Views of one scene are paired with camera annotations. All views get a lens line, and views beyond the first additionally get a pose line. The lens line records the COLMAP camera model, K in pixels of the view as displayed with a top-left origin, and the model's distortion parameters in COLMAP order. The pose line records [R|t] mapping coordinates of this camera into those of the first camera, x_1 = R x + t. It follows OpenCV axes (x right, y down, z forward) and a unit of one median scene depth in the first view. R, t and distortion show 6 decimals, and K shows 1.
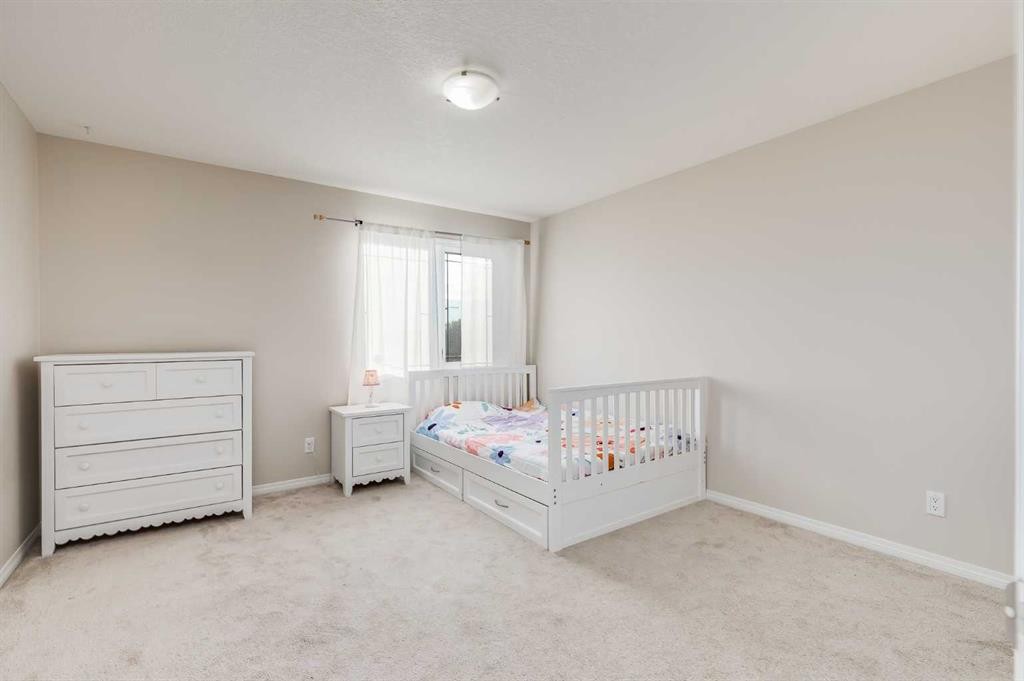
lens RADIAL K [[462.1, 0, 514.0], [0, 462.1, 342.8], [0, 0, 1]] dist [0.003246, 0.000402]
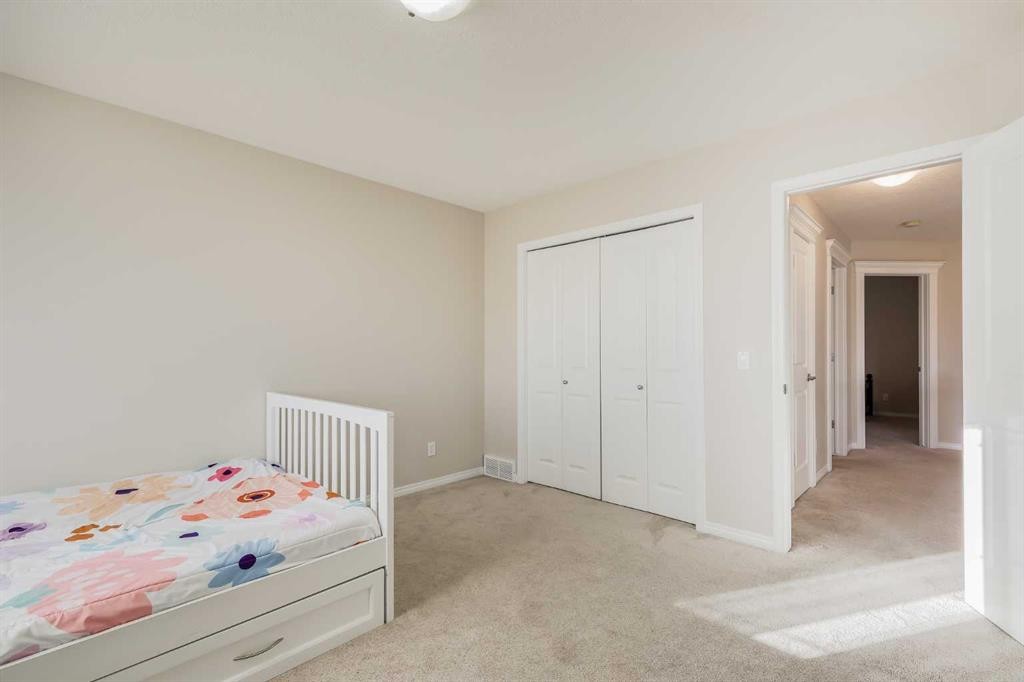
lens RADIAL K [[462.1, 0, 514.0], [0, 462.1, 346.9], [0, 0, 1]] dist [0.003246, 0.000402]
pose [[-0.206800, 0.015311, 0.978263, -0.630876], [0.000227, 0.999878, -0.015601, -0.000677], [-0.978383, -0.003004, -0.206779, 0.818870]]
